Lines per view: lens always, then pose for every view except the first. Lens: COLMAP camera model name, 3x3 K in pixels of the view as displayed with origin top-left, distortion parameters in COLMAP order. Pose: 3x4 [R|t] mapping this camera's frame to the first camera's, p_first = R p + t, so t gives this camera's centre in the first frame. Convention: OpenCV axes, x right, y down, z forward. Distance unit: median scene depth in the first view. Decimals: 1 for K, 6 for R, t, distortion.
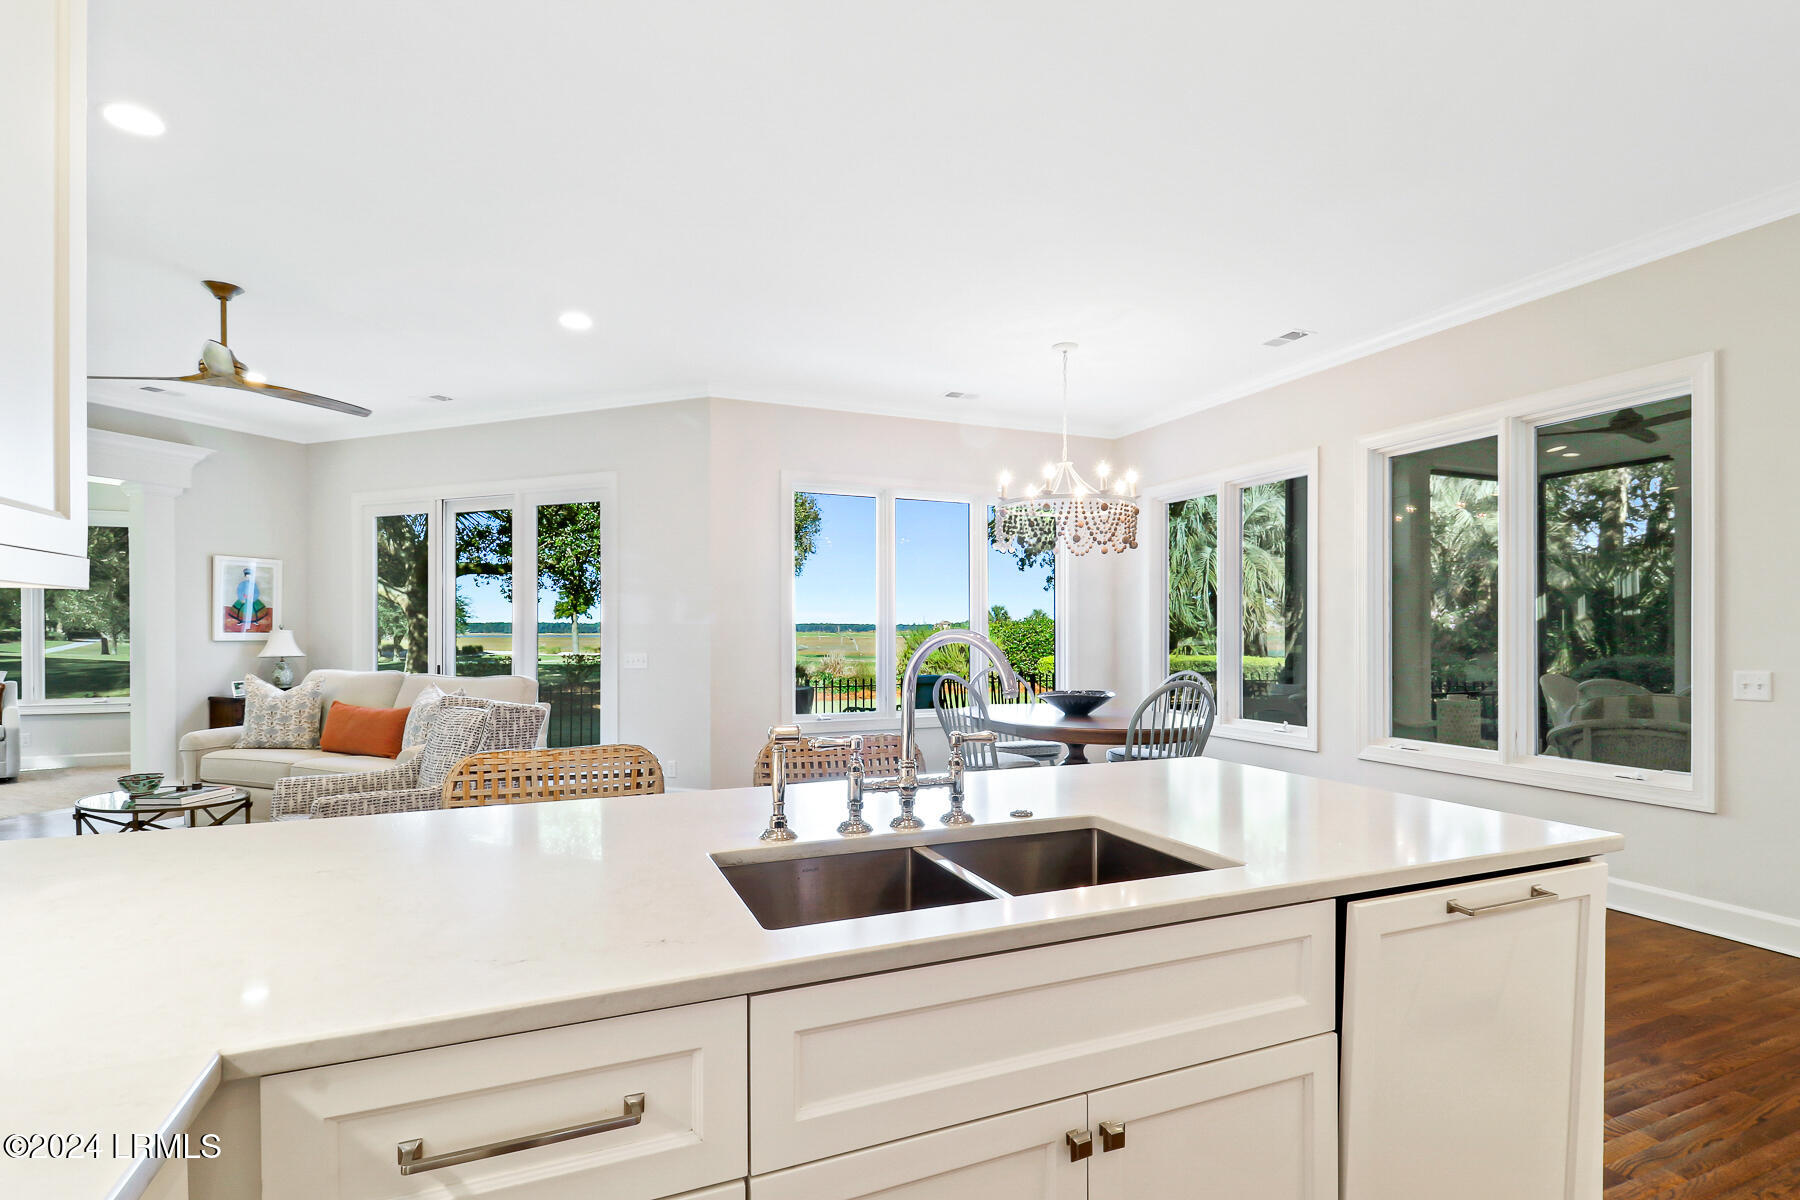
lens RADIAL K [[854.5, 0, 906.2], [0, 854.5, 634.0], [0, 0, 1]] dist [0.016057, -0.019075]
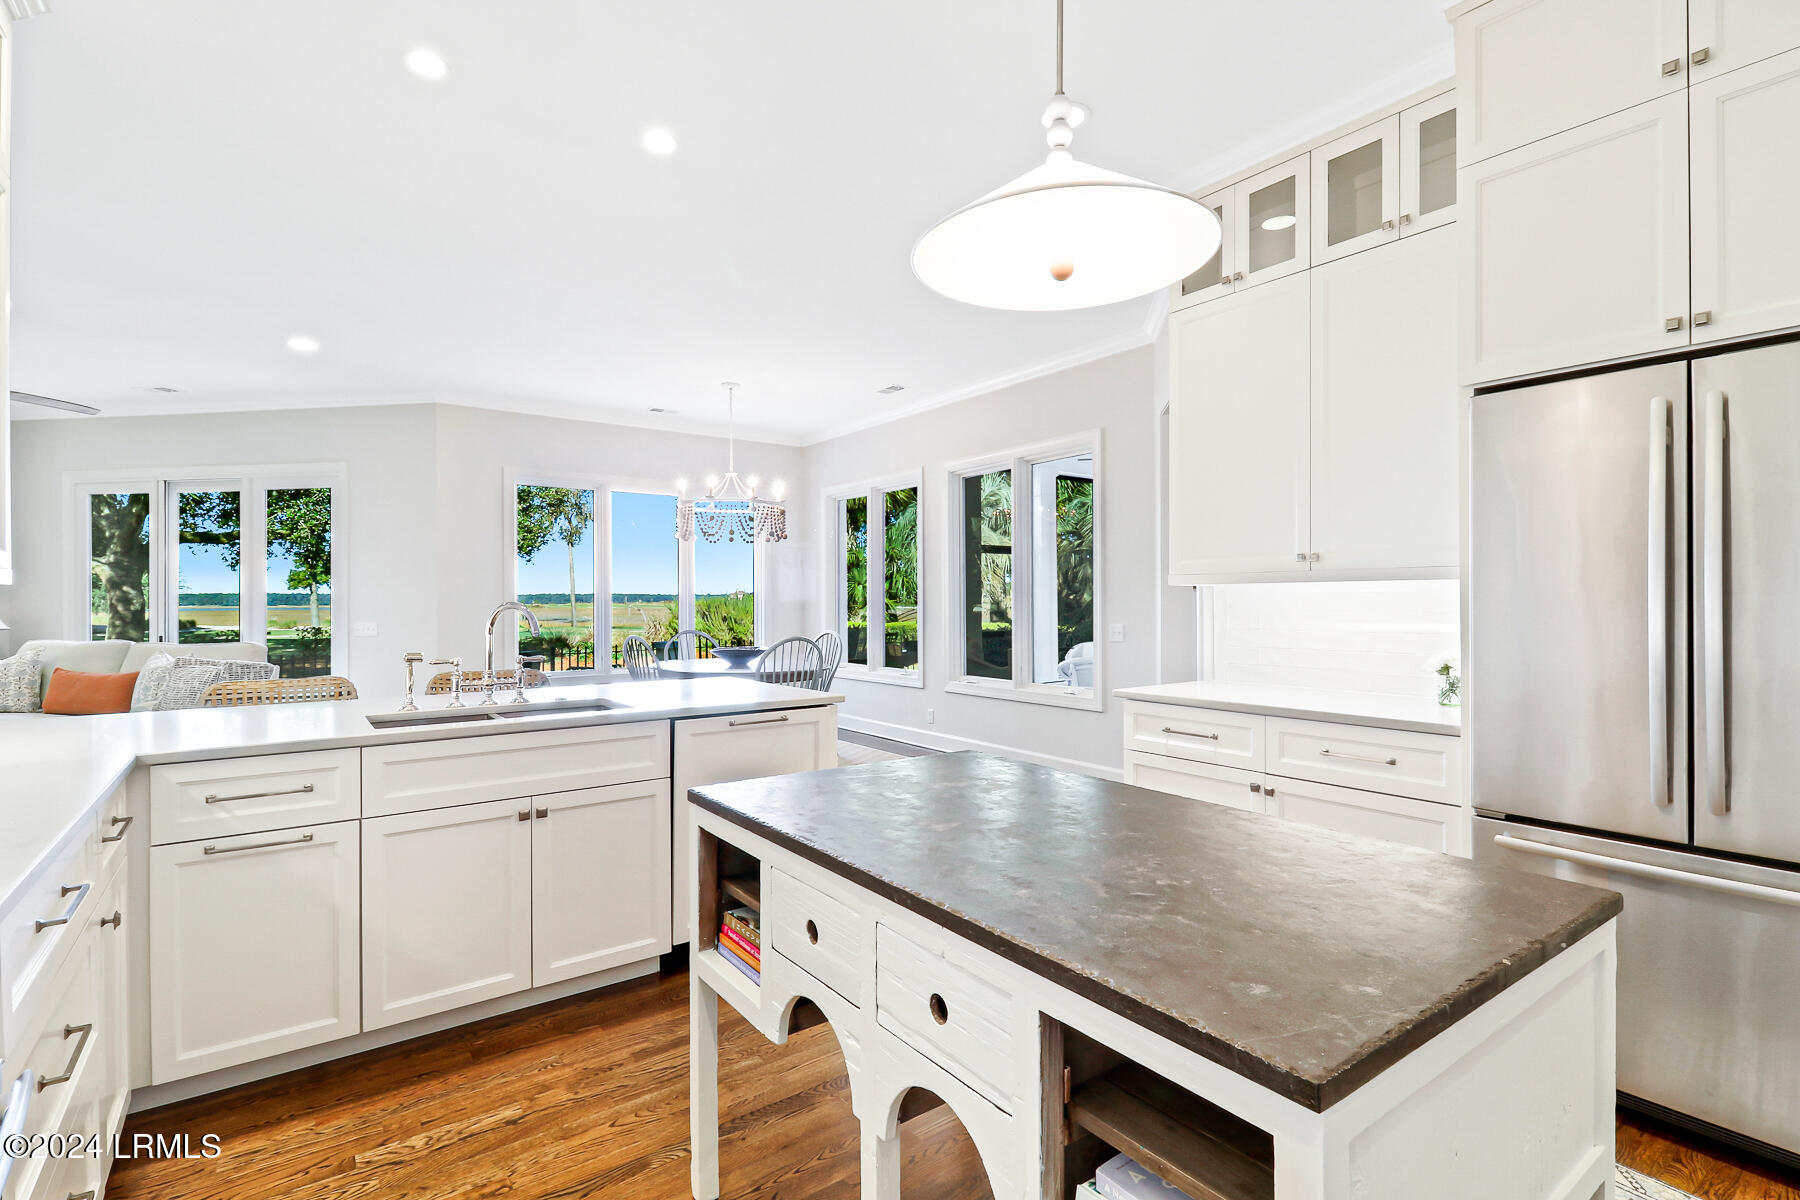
lens RADIAL K [[842.0, 0, 906.8], [0, 842.0, 598.0], [0, 0, 1]] dist [0.016567, -0.016902]
pose [[0.970972, -0.003232, 0.239169, 0.106307], [0.004869, 0.999969, -0.006257, 0.000482], [-0.239142, 0.007239, 0.970958, -0.245906]]
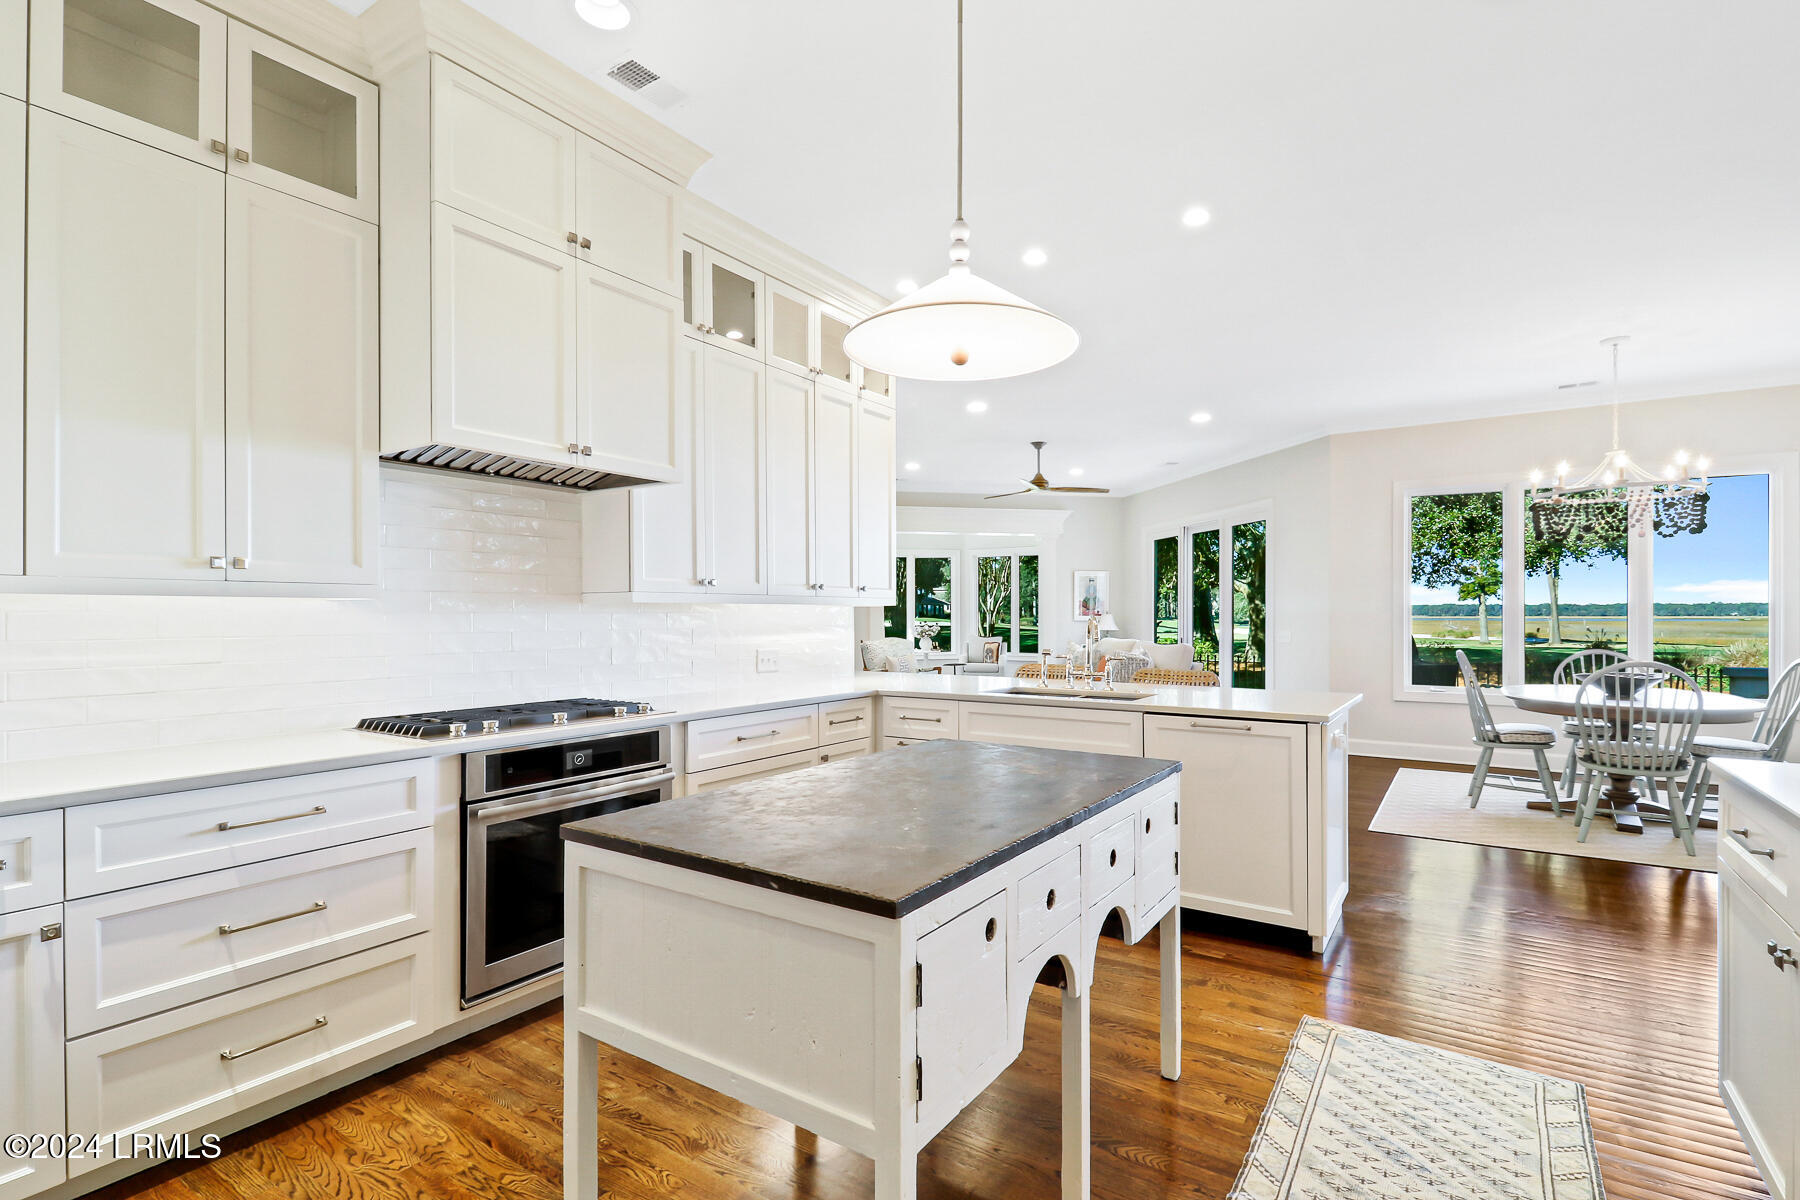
lens RADIAL K [[842.0, 0, 906.8], [0, 842.0, 598.0], [0, 0, 1]] dist [0.016567, -0.016902]
pose [[0.550357, -0.019262, -0.834707, 0.415560], [0.000580, 0.999742, -0.022688, 0.000536], [0.834929, 0.012002, 0.550227, -0.210346]]
